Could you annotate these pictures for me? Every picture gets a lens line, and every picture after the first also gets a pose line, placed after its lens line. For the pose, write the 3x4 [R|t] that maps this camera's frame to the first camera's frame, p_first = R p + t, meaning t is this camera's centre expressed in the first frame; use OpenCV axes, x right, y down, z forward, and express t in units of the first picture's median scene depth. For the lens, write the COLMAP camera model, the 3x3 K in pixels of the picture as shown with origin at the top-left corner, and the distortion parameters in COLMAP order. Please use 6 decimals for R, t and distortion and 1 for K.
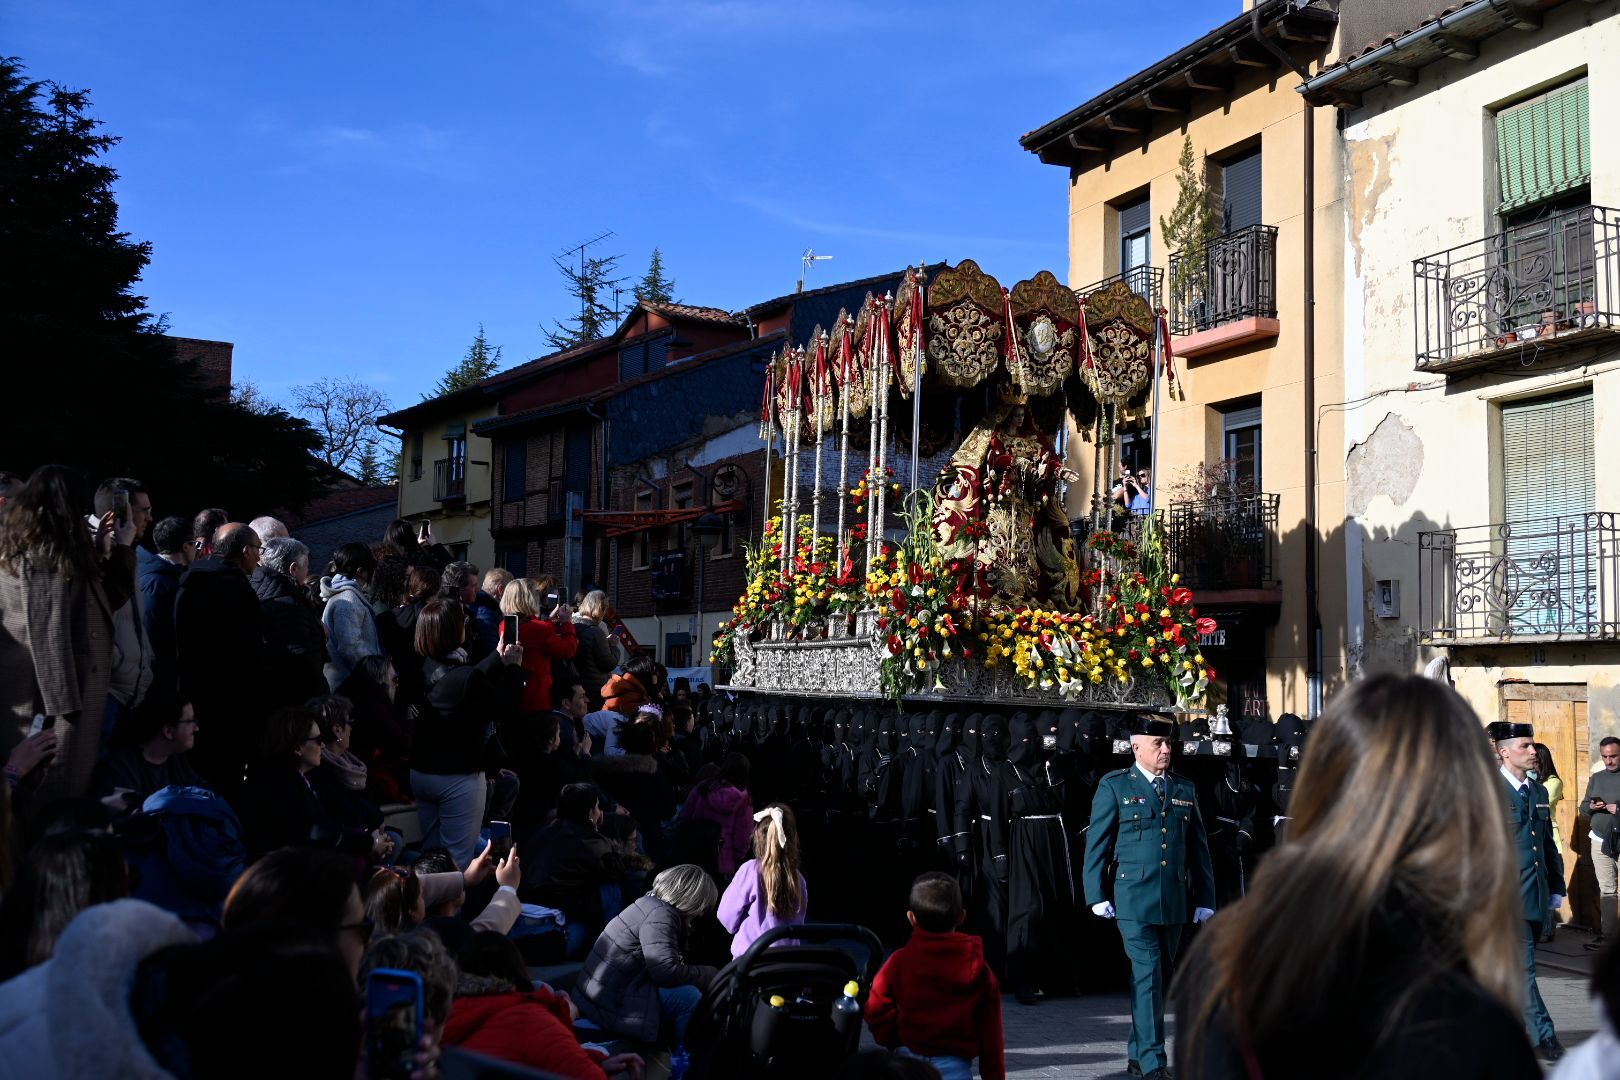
lens RADIAL K [[1650.8, 0, 810.0], [0, 1650.8, 540.0], [0, 0, 1]] dist [-0.002056, 0.002698]
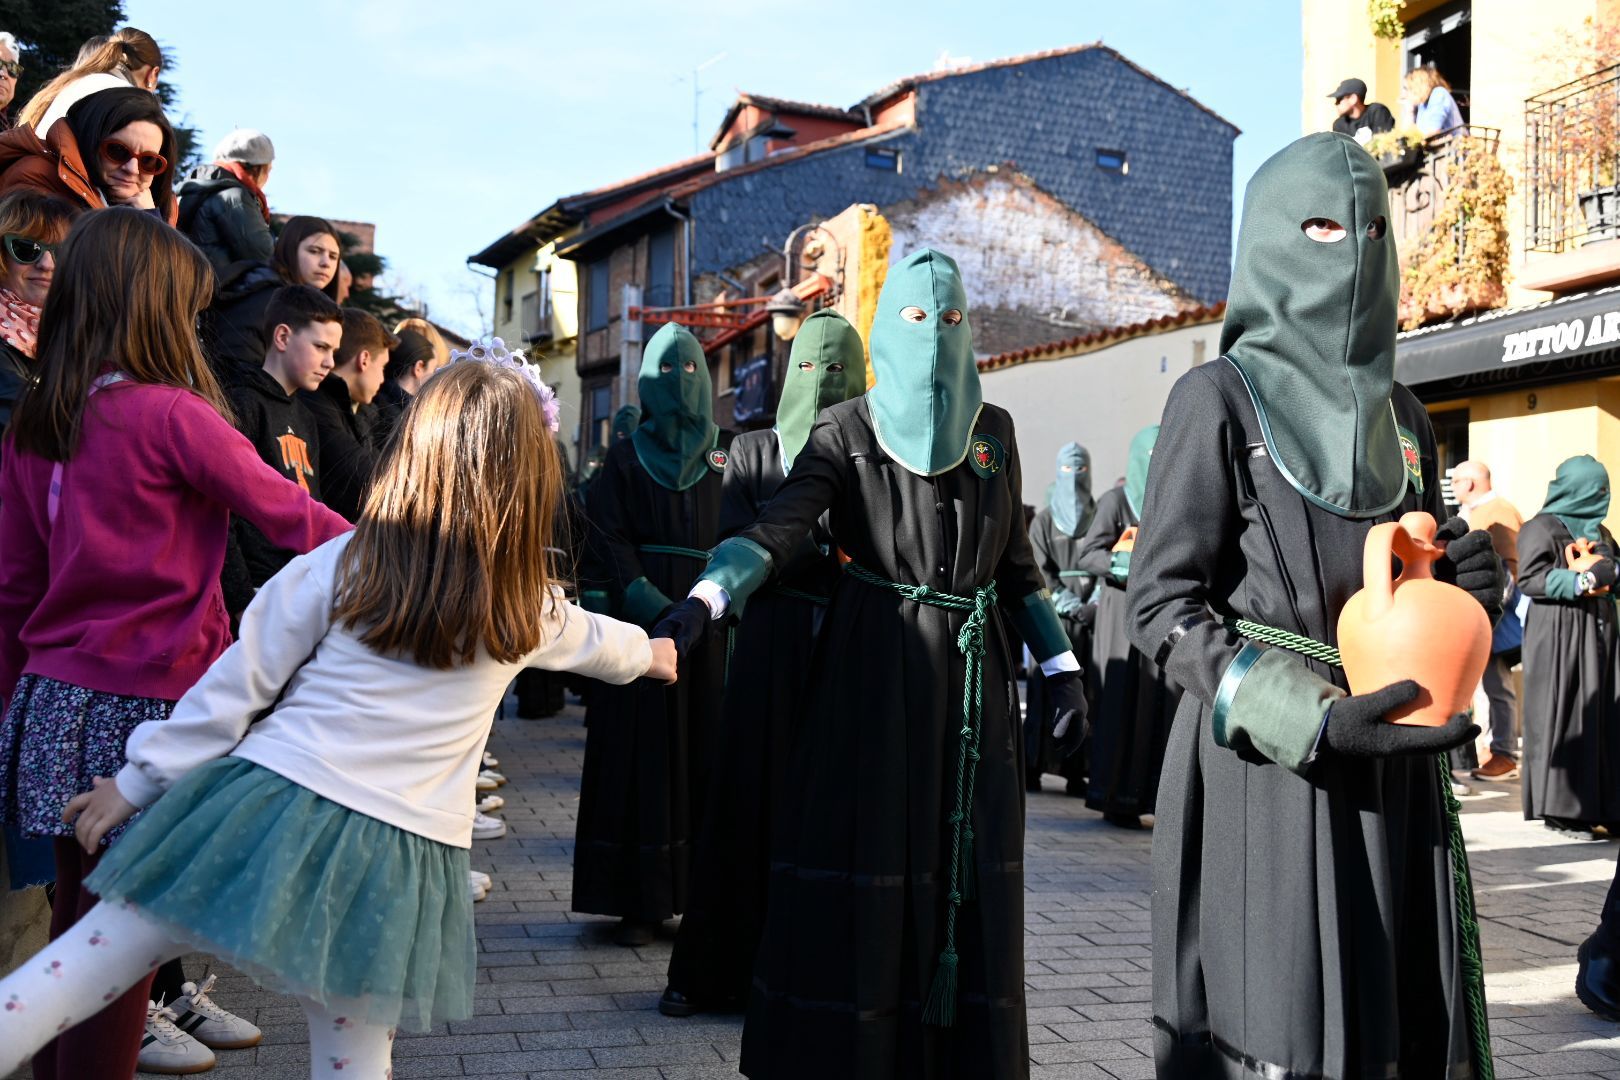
lens RADIAL K [[1650.8, 0, 810.0], [0, 1650.8, 540.0], [0, 0, 1]] dist [-0.002056, 0.002698]
pose [[0.995962, -0.001471, -0.089766, 0.035504], [0.007935, 0.997395, 0.071698, 0.088092], [0.089427, -0.072121, 0.993379, 0.487401]]
